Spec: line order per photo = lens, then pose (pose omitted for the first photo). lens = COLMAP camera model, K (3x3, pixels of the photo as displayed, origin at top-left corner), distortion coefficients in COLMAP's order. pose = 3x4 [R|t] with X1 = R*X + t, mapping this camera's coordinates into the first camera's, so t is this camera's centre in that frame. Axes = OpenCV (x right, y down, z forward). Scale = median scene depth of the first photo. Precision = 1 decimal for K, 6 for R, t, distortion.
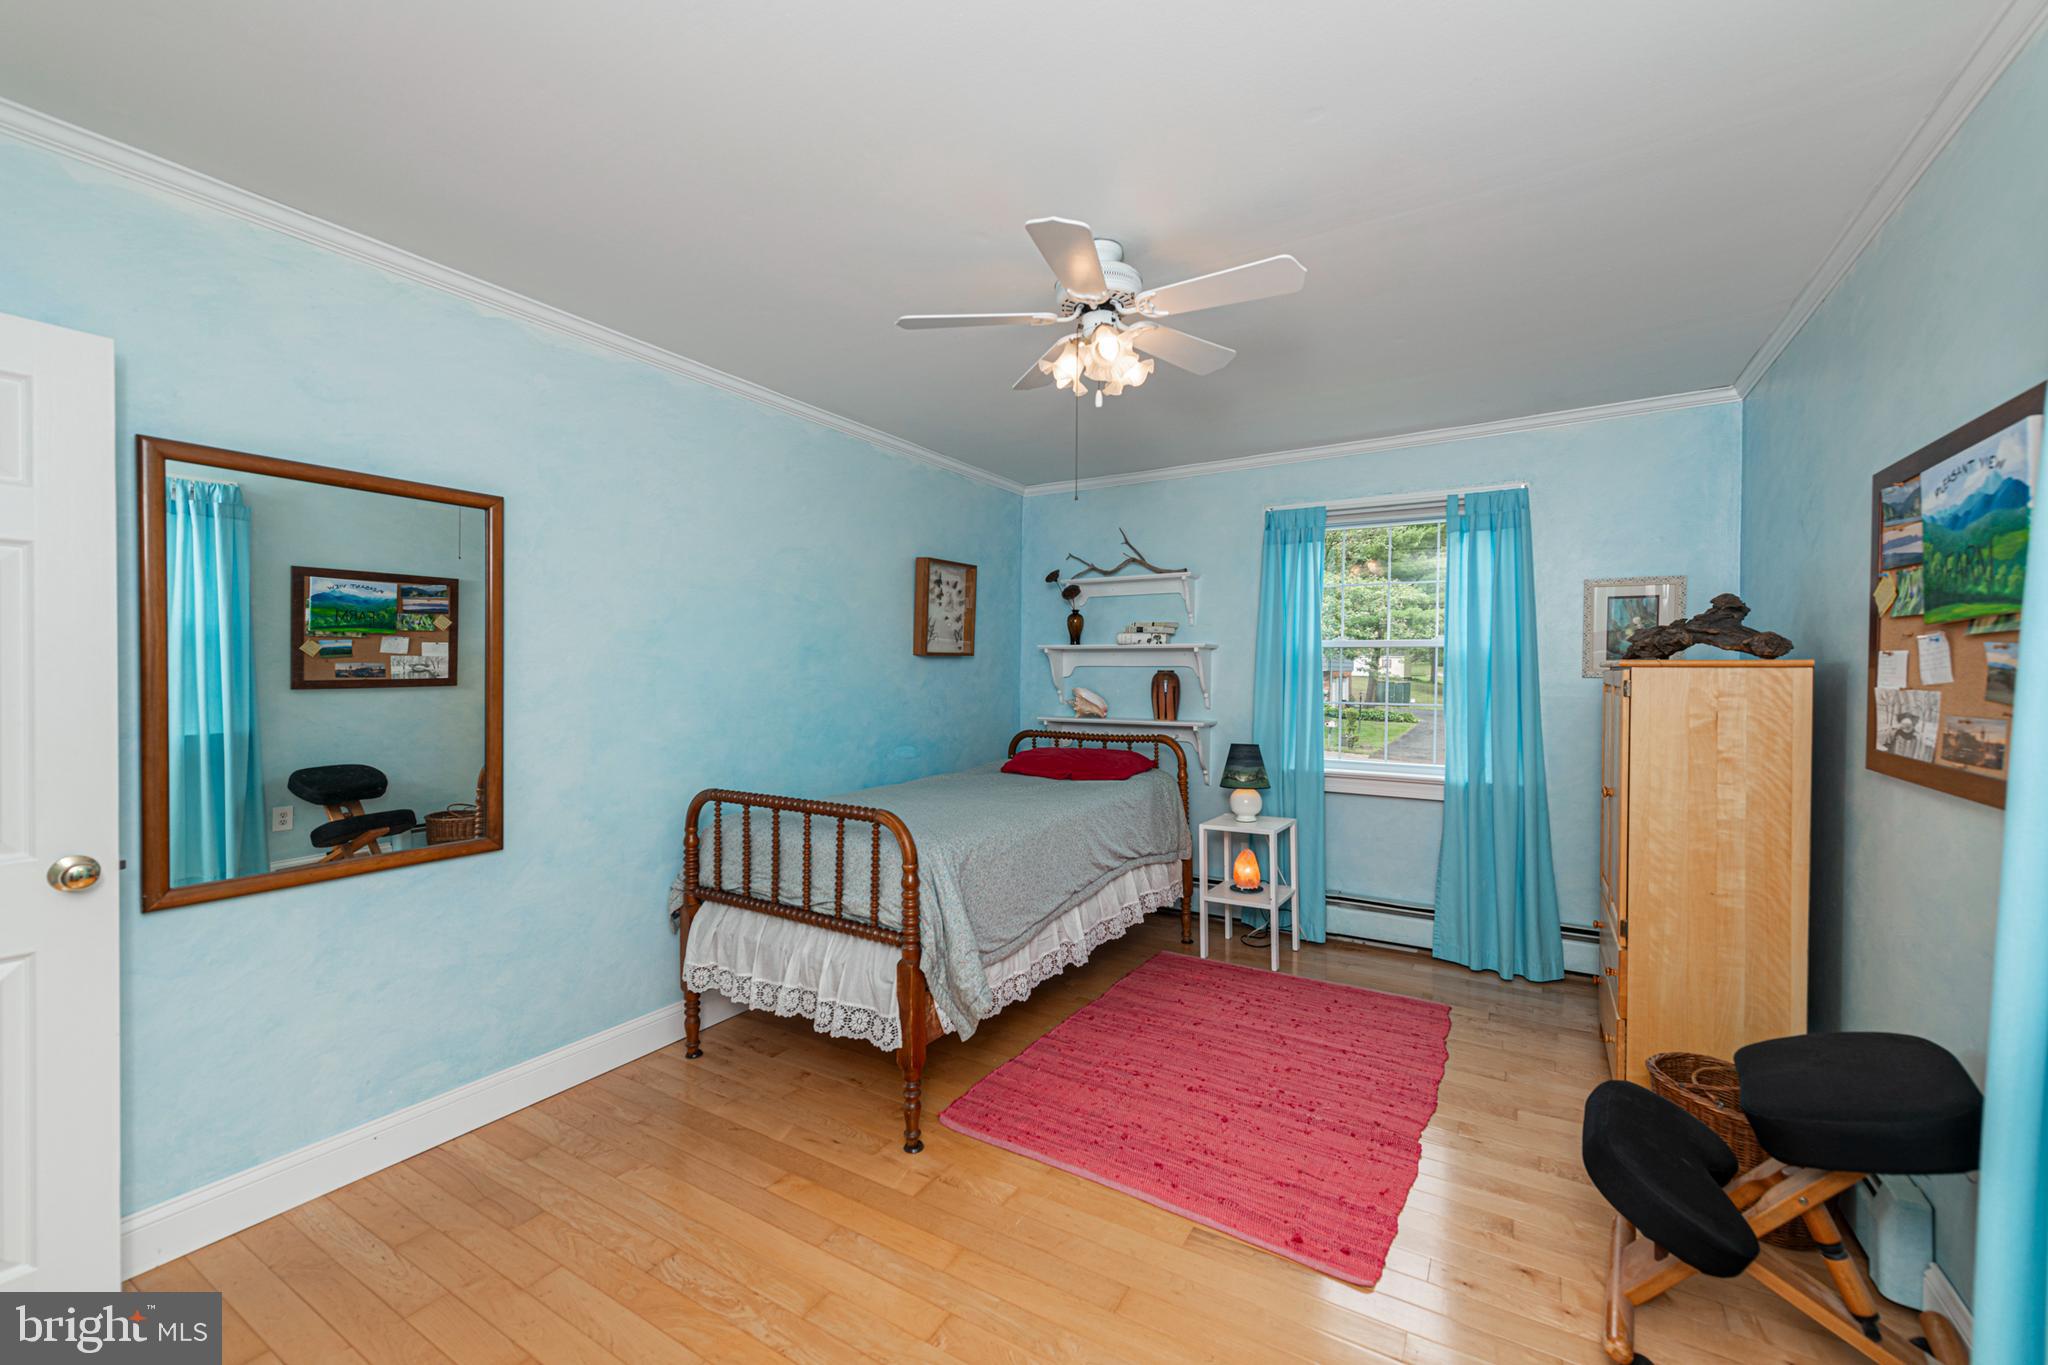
lens RADIAL K [[817.2, 0, 1024.5], [0, 817.2, 677.8], [0, 0, 1]] dist [0.001105, -0.000281]
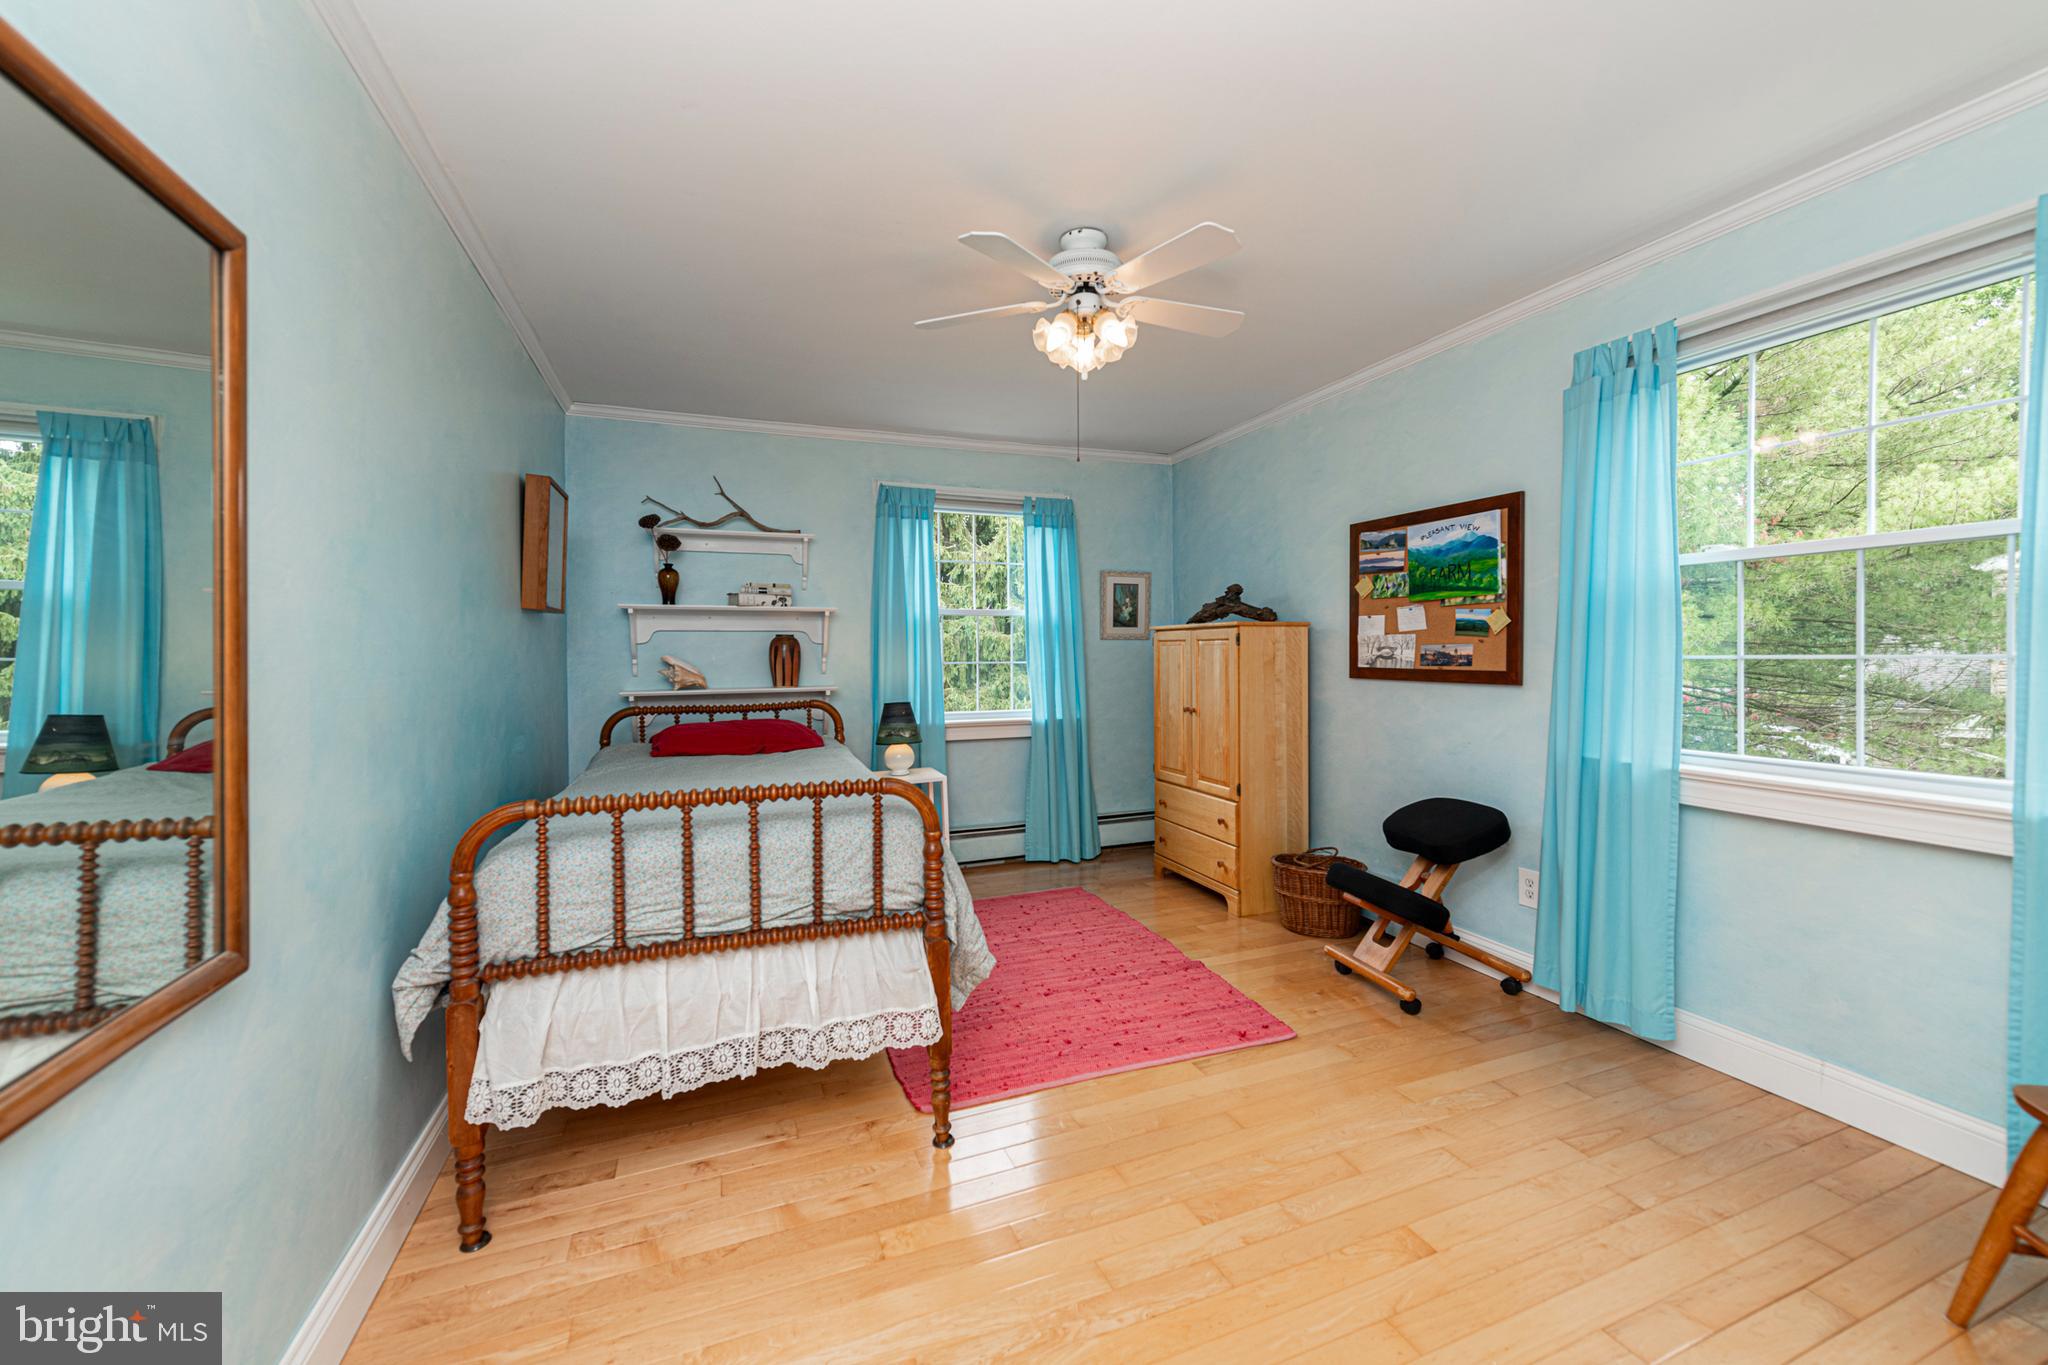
lens RADIAL K [[817.2, 0, 1028.0], [0, 817.2, 661.1], [0, 0, 1]] dist [0.001105, -0.000281]
pose [[0.602389, -0.017419, 0.798012, -0.628331], [0.017646, 0.999808, 0.008504, 0.028363], [-0.798007, 0.008959, 0.602581, 0.296676]]
